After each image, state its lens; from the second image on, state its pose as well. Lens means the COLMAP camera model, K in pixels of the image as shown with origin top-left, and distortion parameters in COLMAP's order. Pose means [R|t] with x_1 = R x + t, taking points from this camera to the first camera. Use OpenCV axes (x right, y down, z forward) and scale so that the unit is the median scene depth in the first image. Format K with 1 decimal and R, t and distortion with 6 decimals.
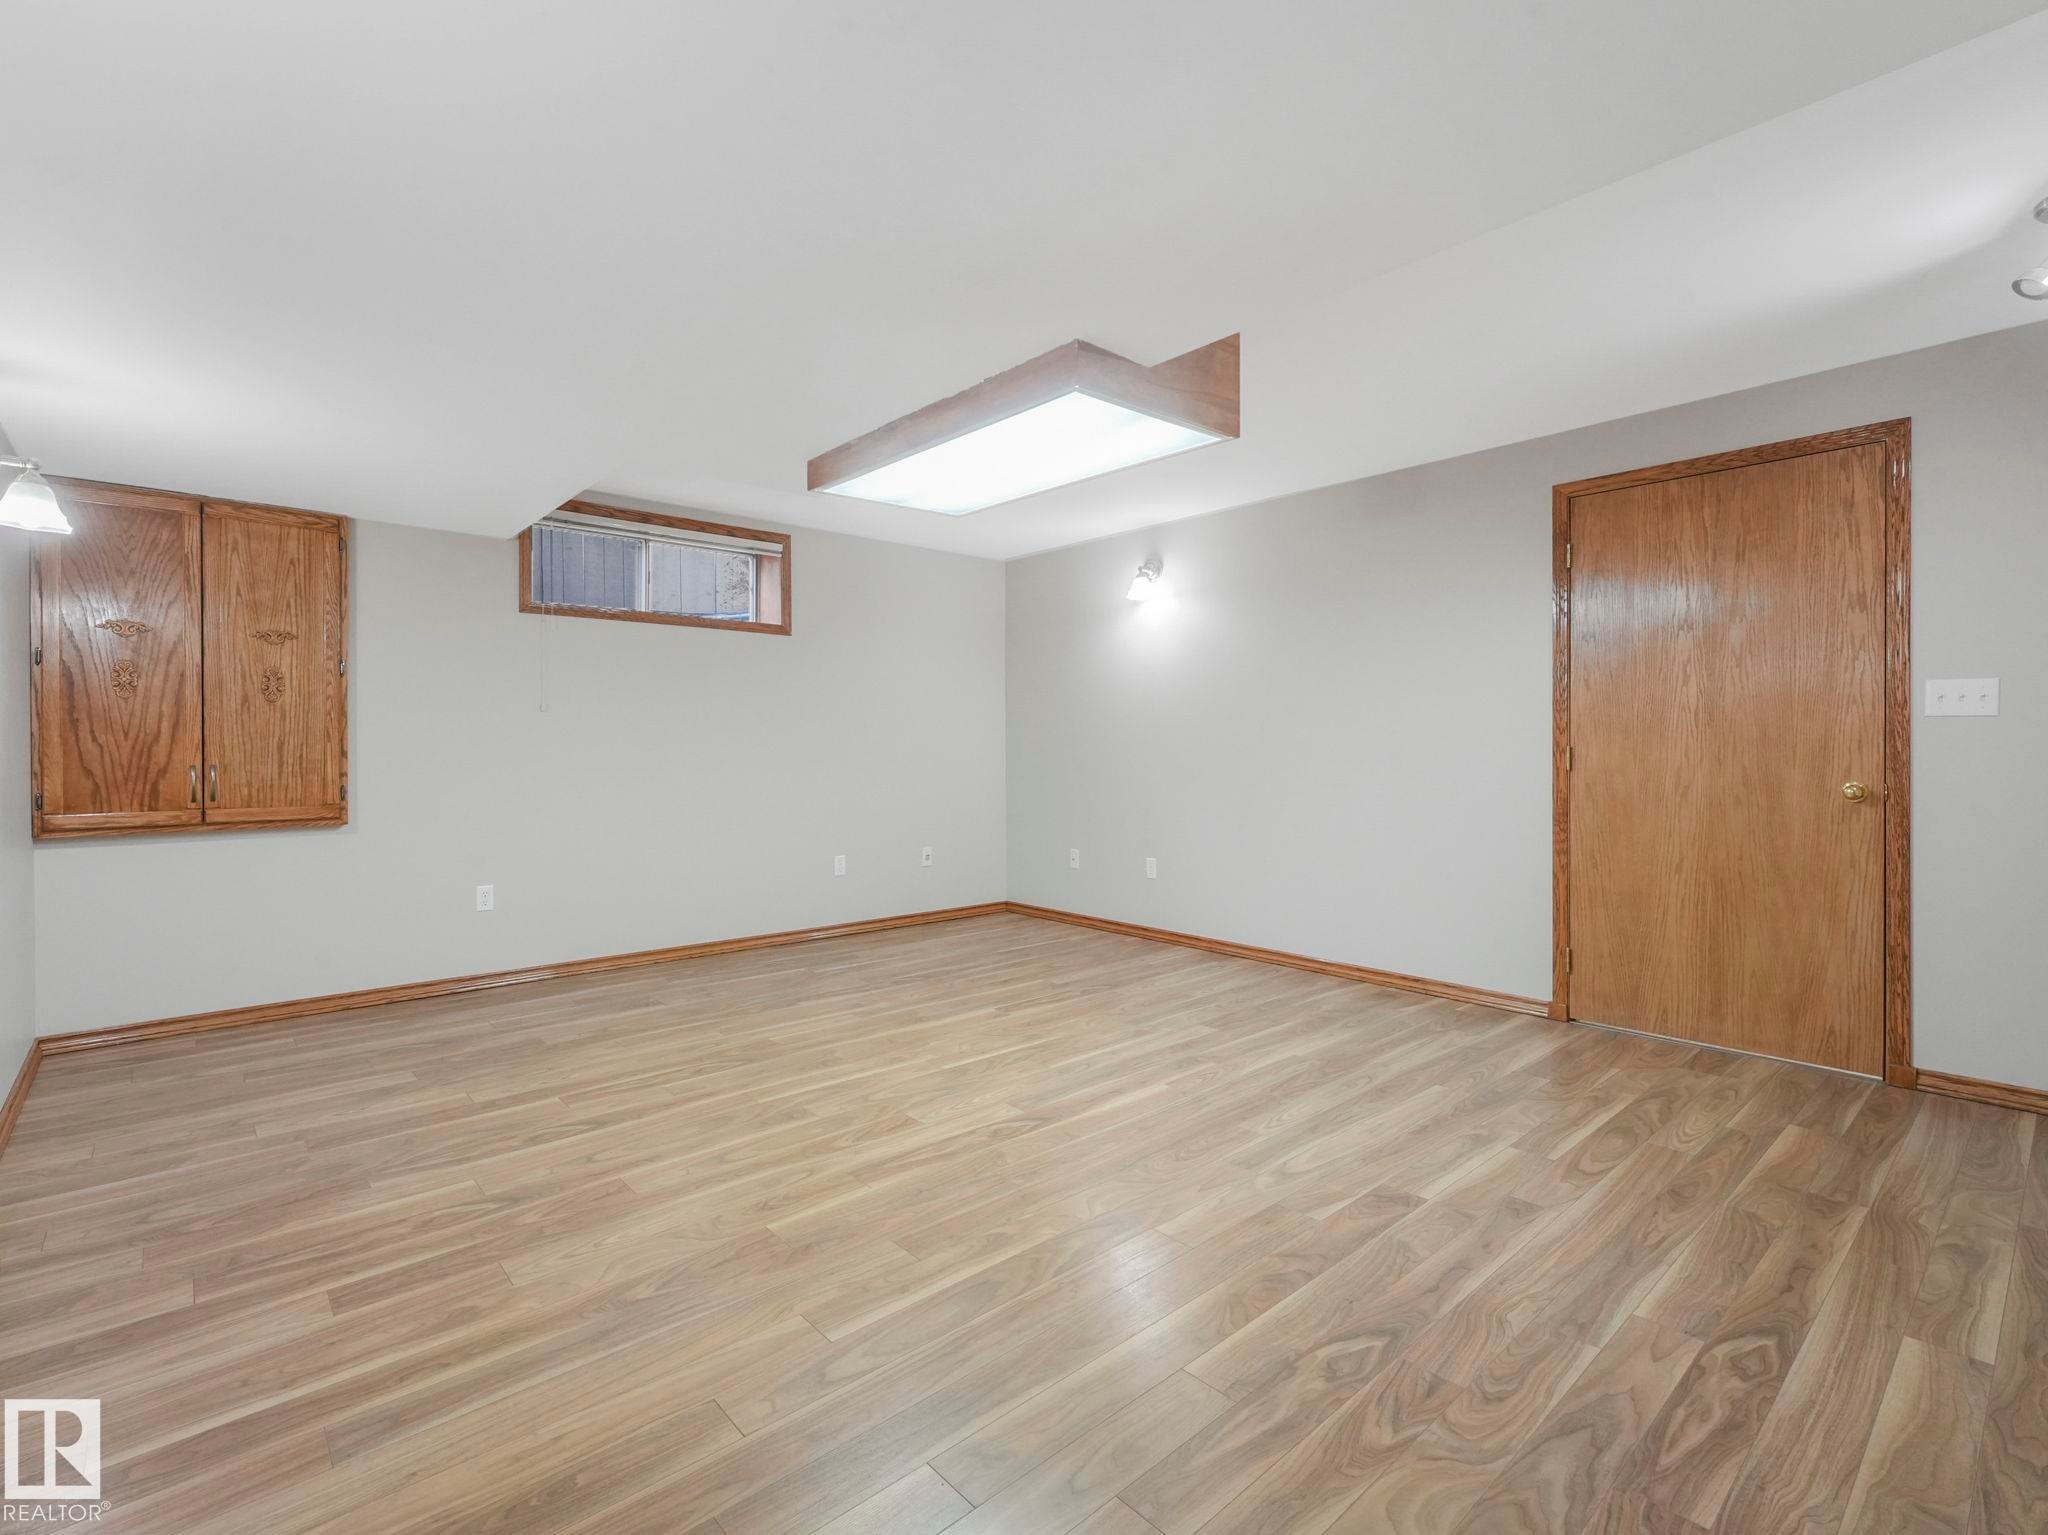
lens RADIAL K [[965.6, 0, 1043.9], [0, 965.6, 763.0], [0, 0, 1]] dist [0.001516, 0.000403]
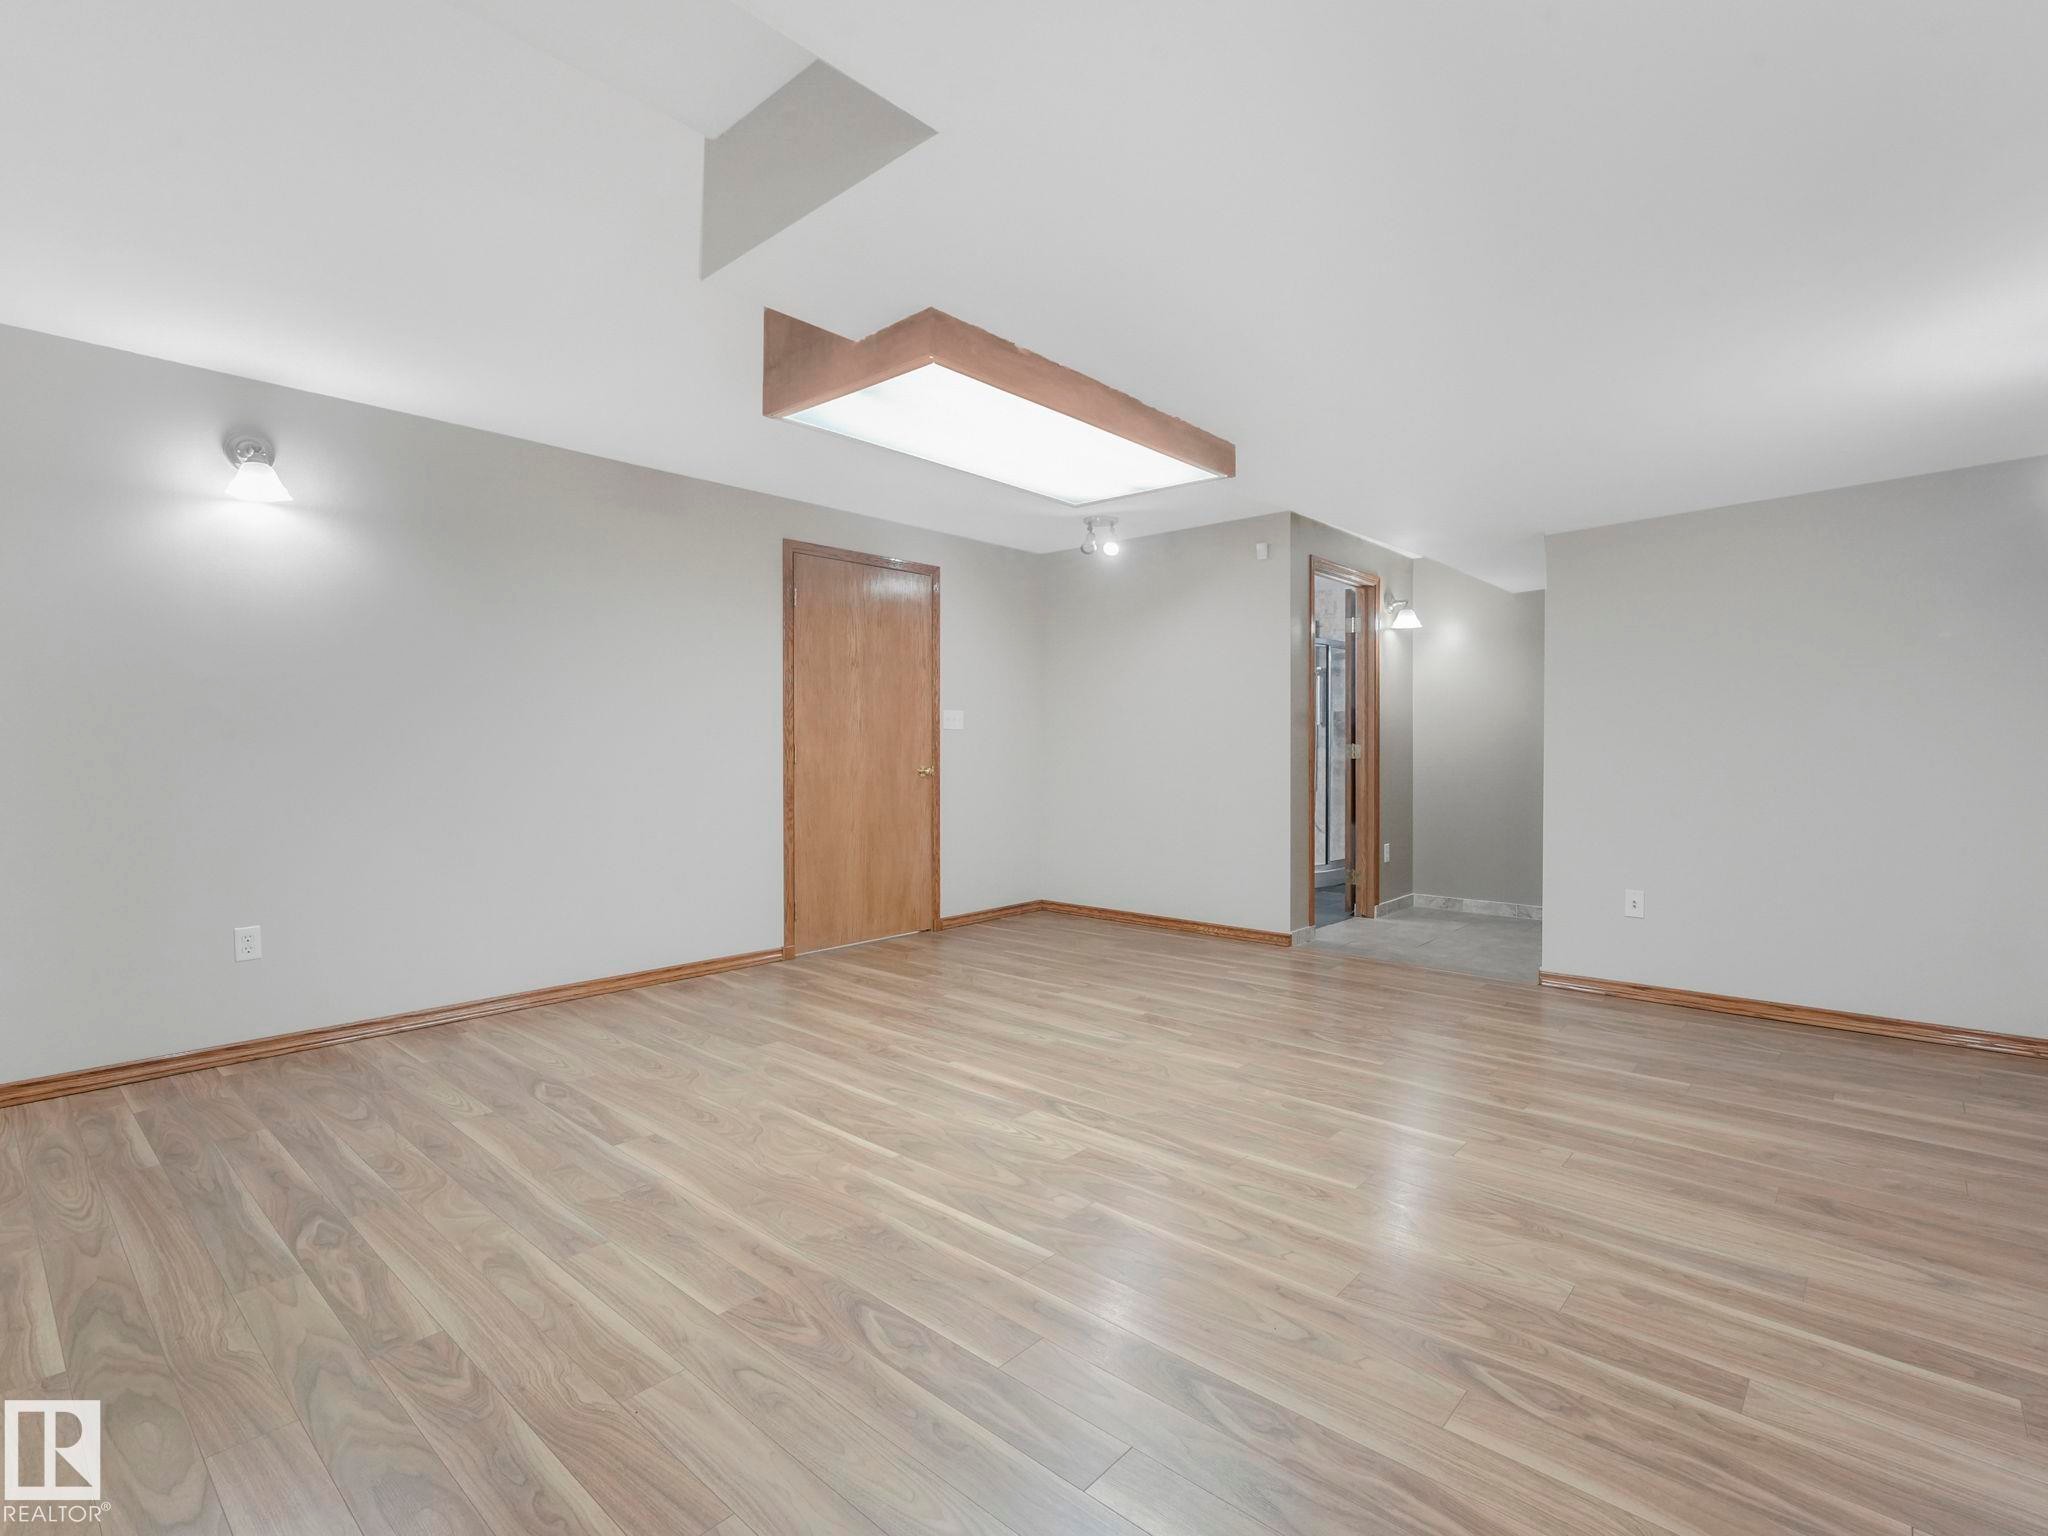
lens RADIAL K [[910.9, 0, 1024.0], [0, 910.9, 768.0], [0, 0, 1]] dist [0.000239, 0.000383]
pose [[-0.069740, -0.020445, 0.997356, -0.869619], [0.013454, 0.999680, 0.021434, -0.009162], [-0.997474, 0.014914, -0.069442, 0.986524]]
